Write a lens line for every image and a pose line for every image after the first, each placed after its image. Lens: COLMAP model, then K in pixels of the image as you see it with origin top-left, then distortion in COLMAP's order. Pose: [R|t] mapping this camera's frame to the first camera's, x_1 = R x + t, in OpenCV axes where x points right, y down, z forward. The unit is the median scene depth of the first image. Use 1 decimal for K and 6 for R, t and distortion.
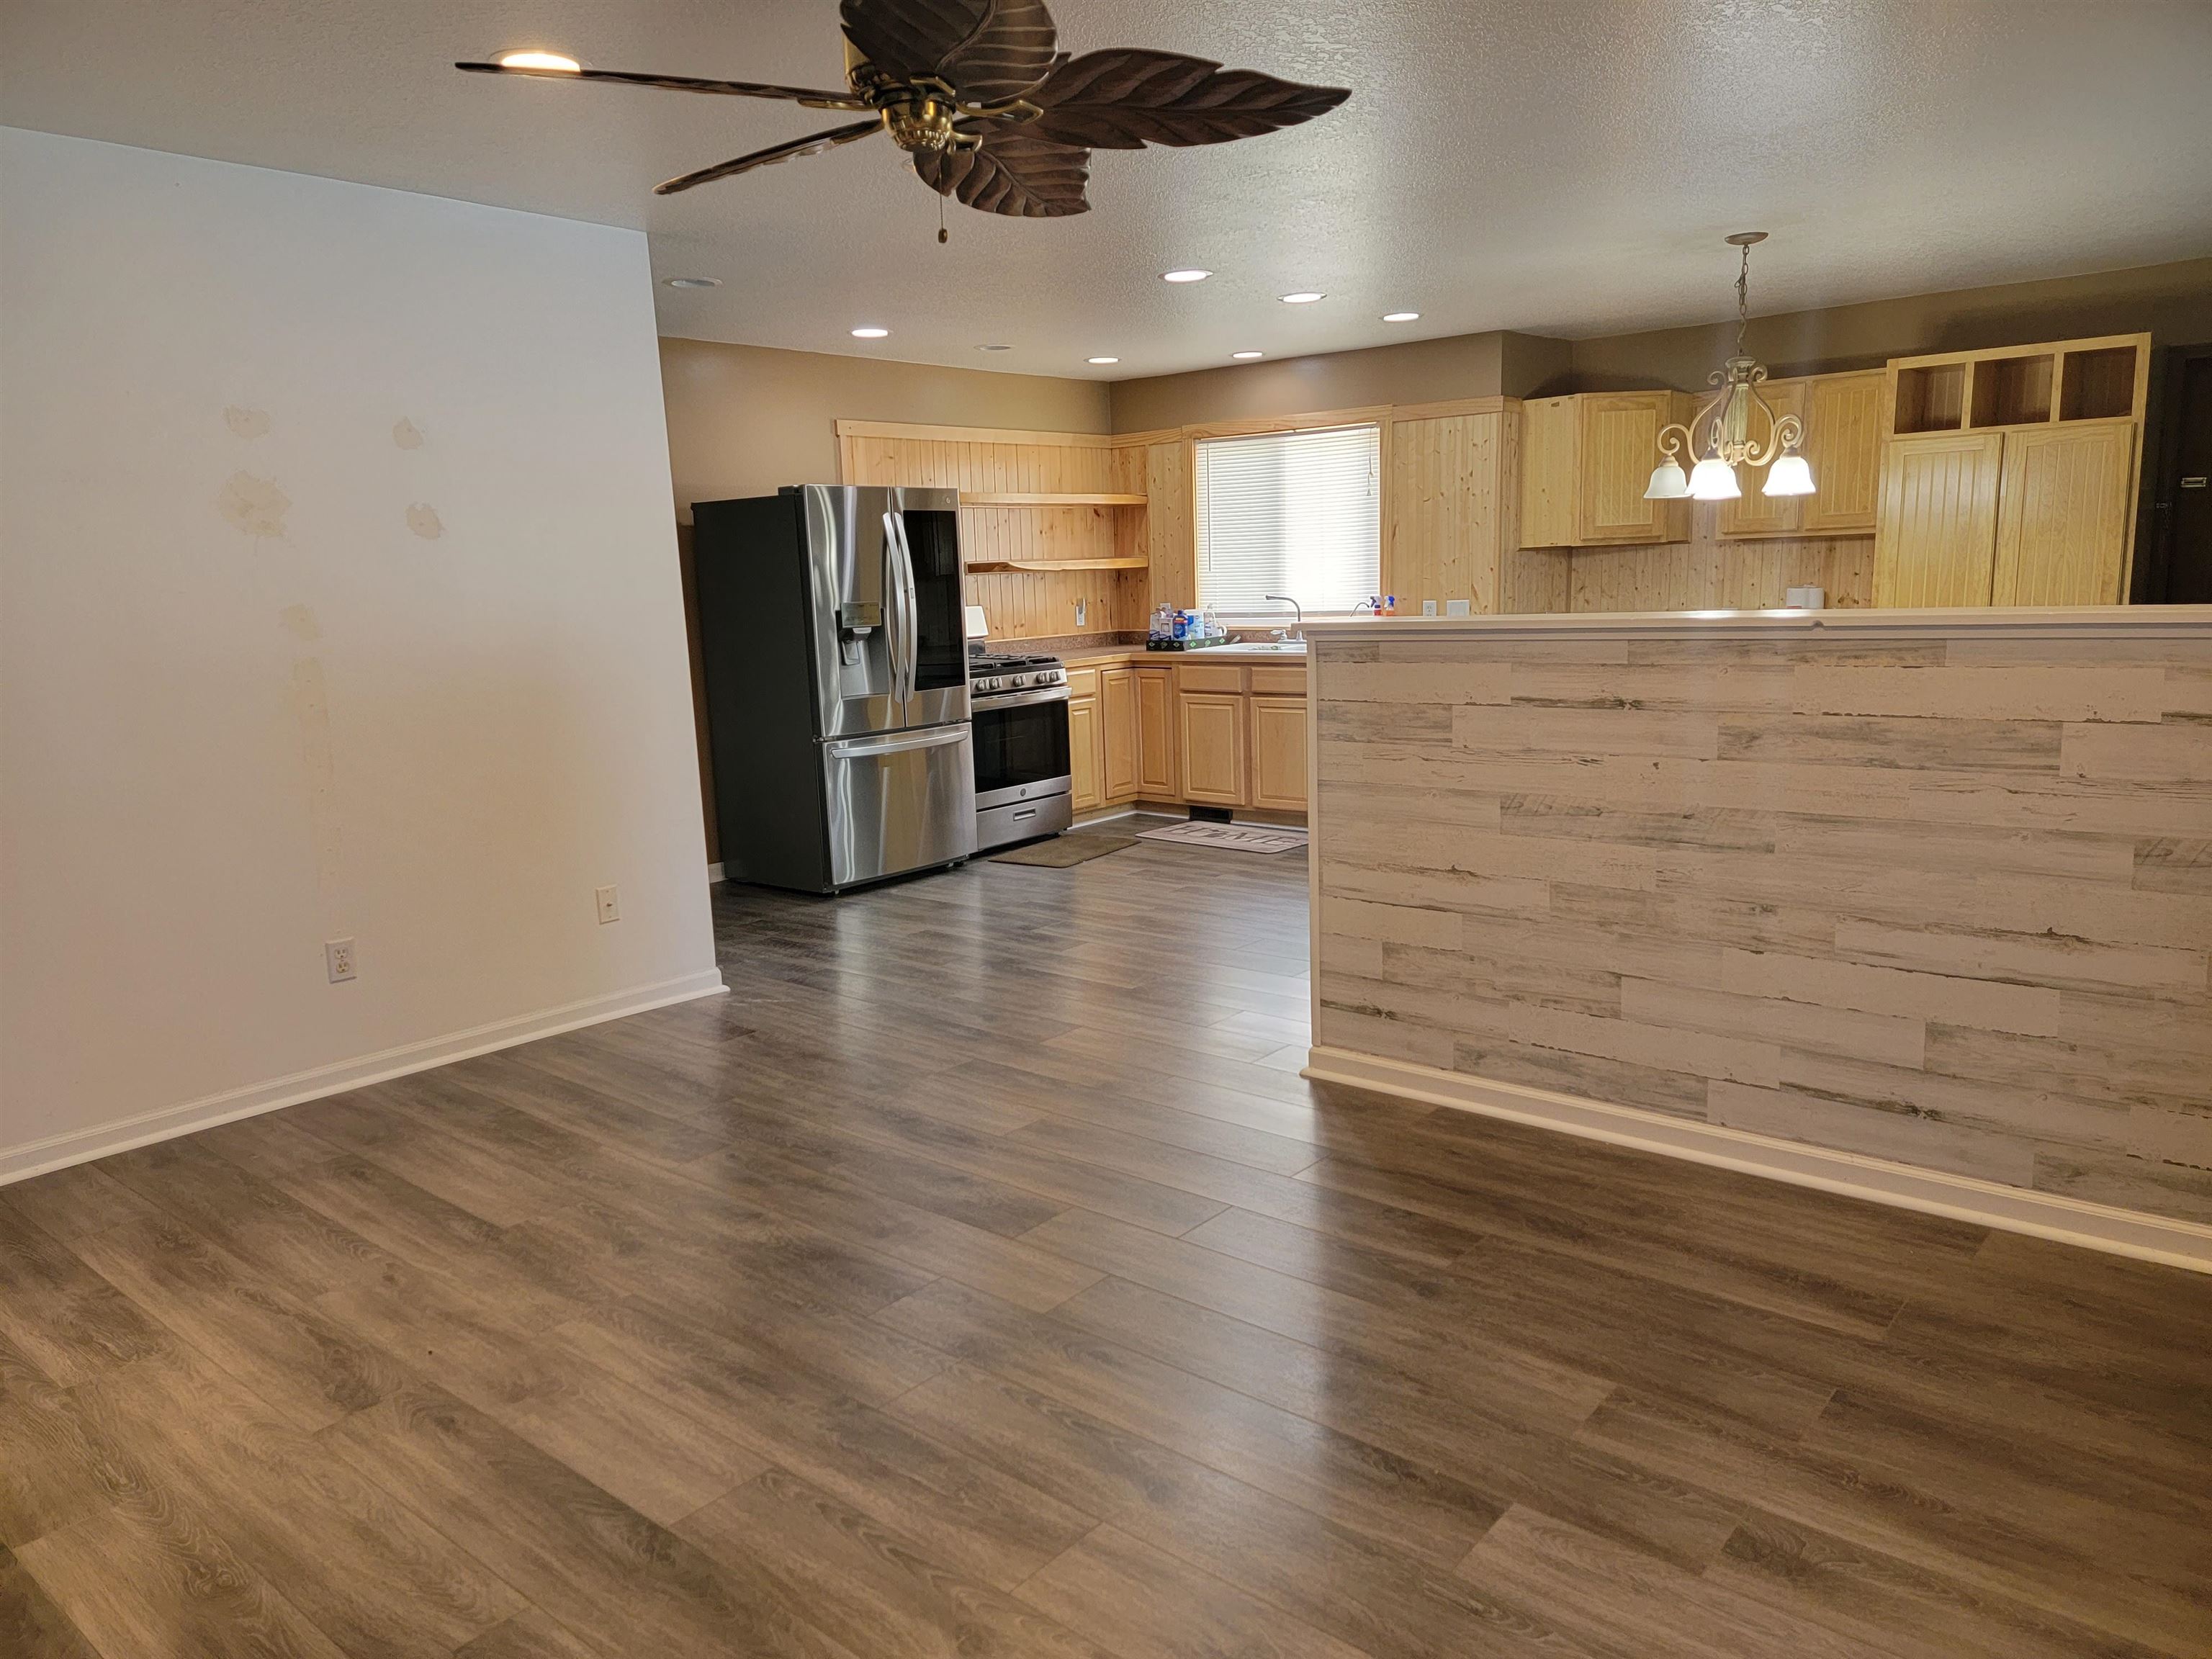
lens RADIAL K [[1547.2, 0, 1098.2], [0, 1547.2, 827.6], [0, 0, 1]] dist [0.068550, -0.053522]
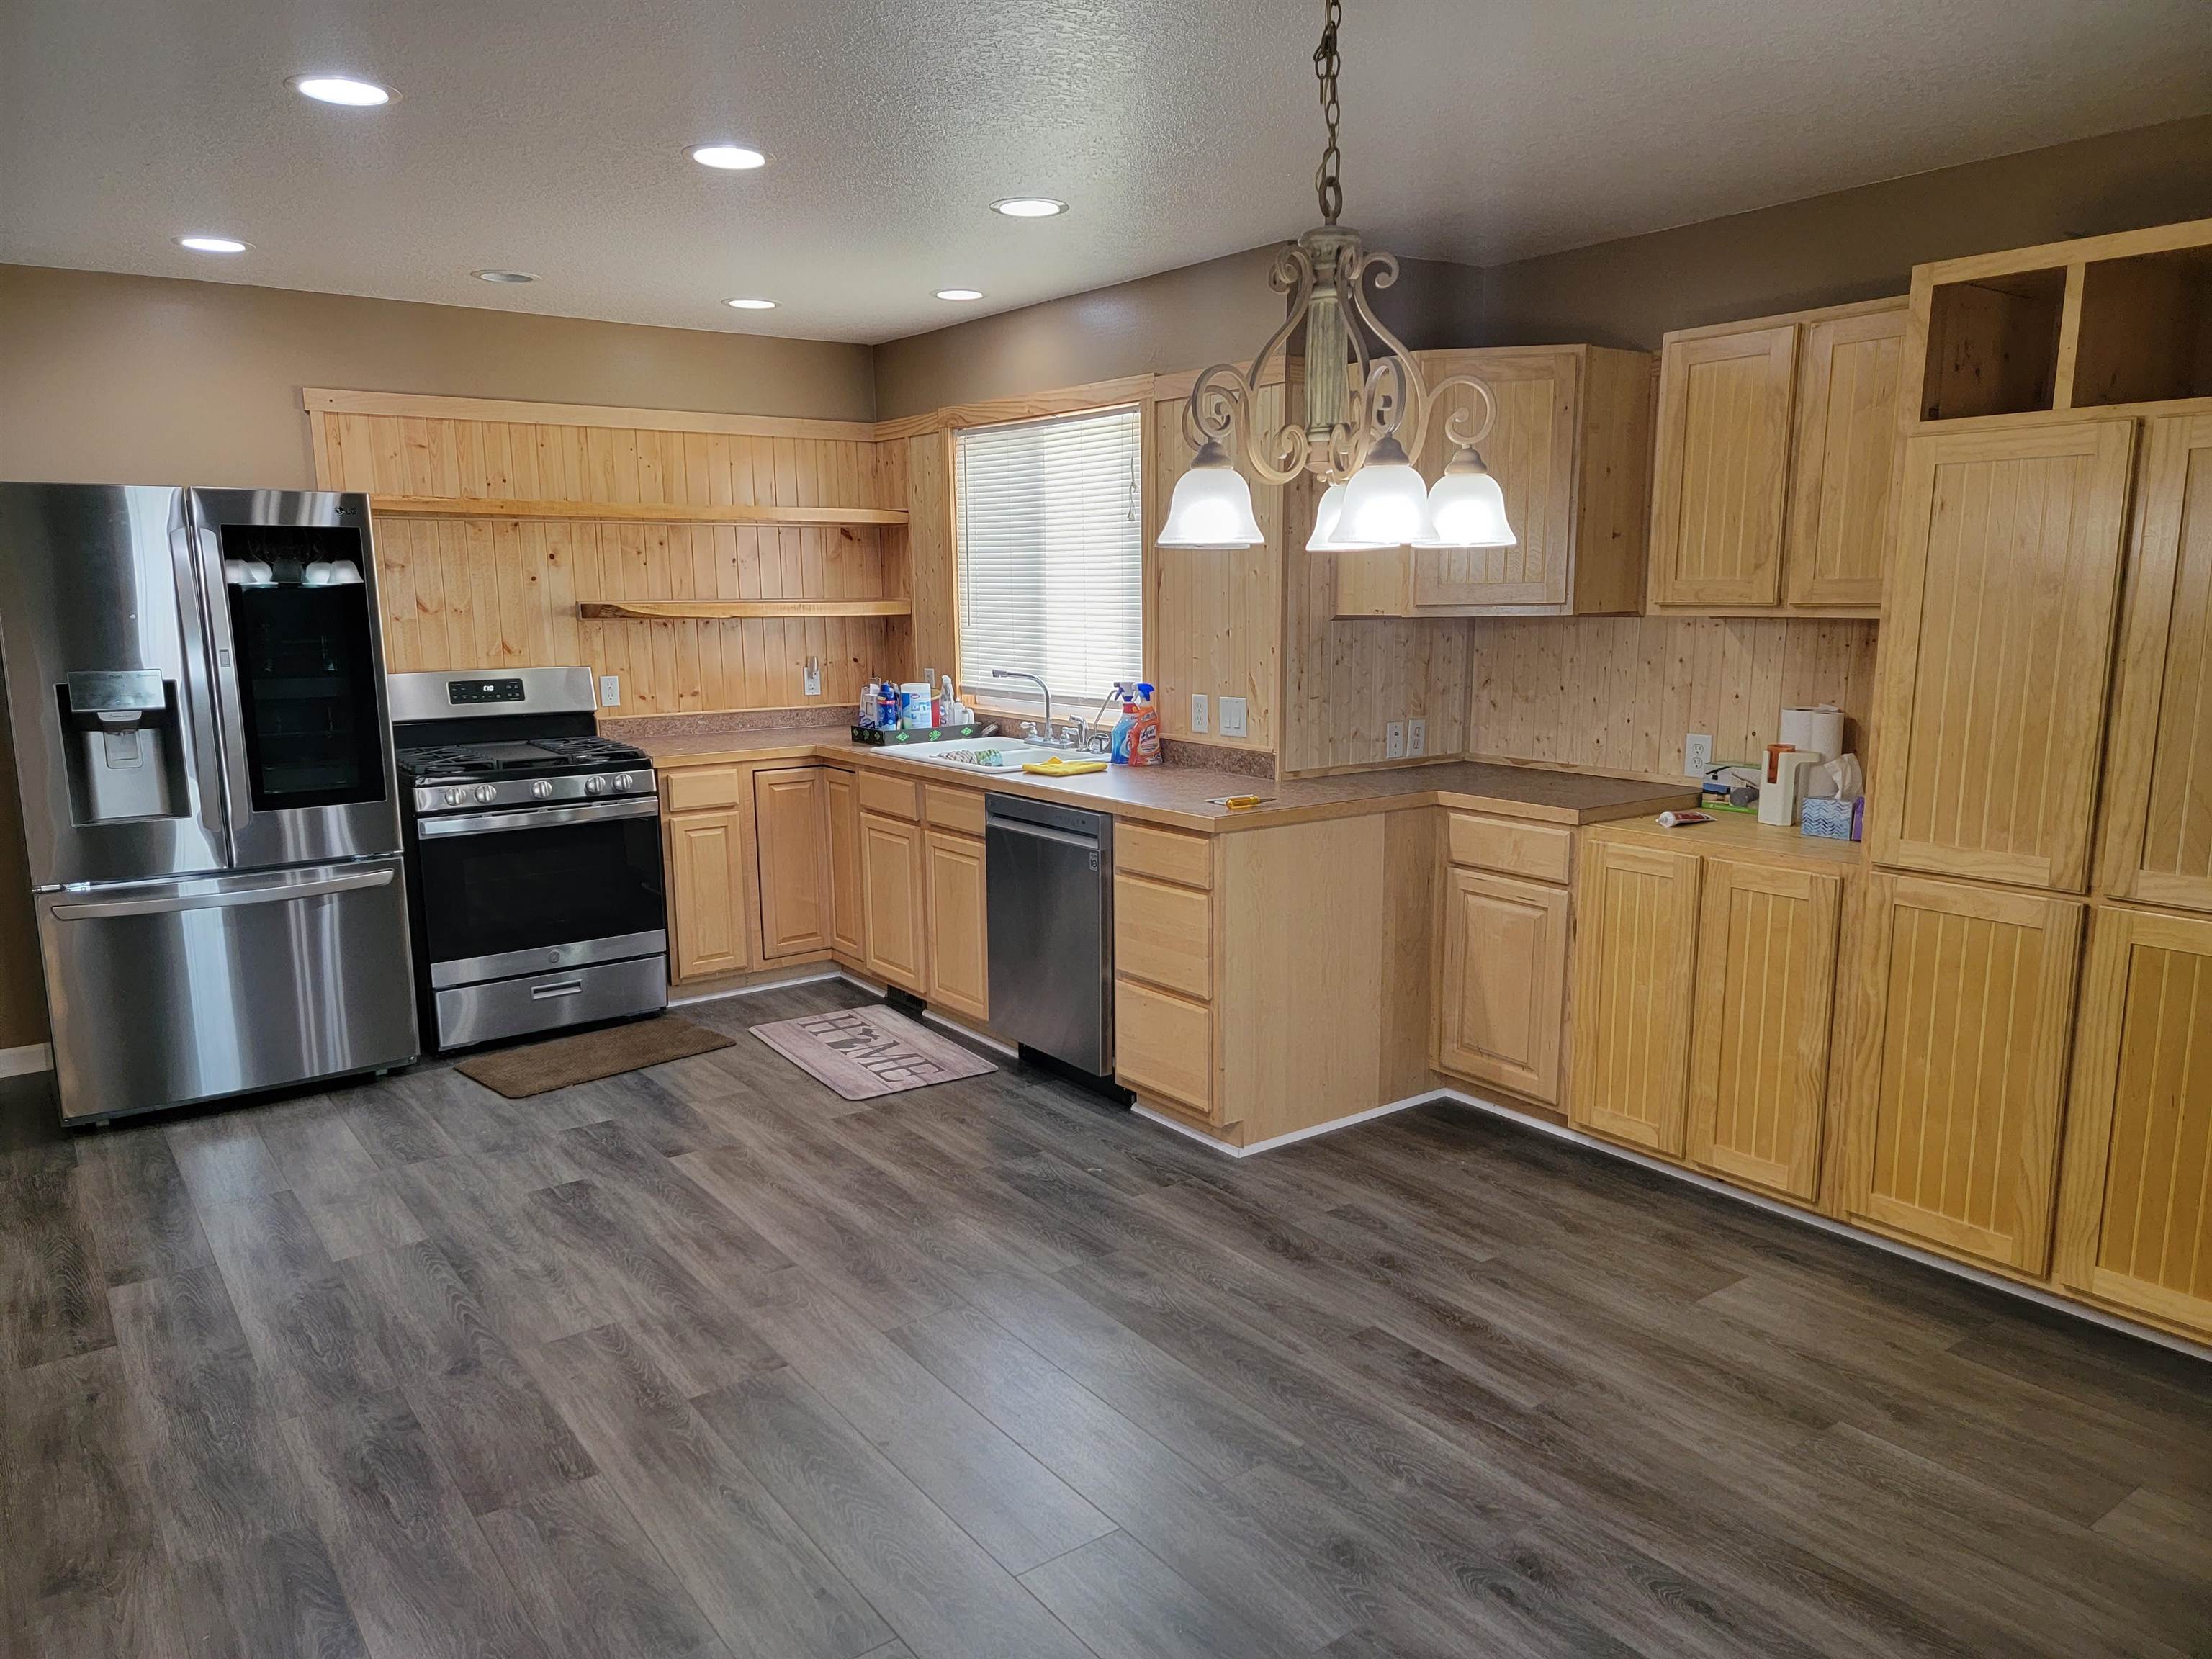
lens RADIAL K [[1547.2, 0, 1110.4], [0, 1547.2, 839.4], [0, 0, 1]] dist [0.068550, -0.053522]
pose [[0.972983, 0.065409, -0.221417, 0.309220], [-0.064773, 0.997849, 0.010139, -0.090217], [0.221603, 0.004477, 0.975127, 0.386447]]
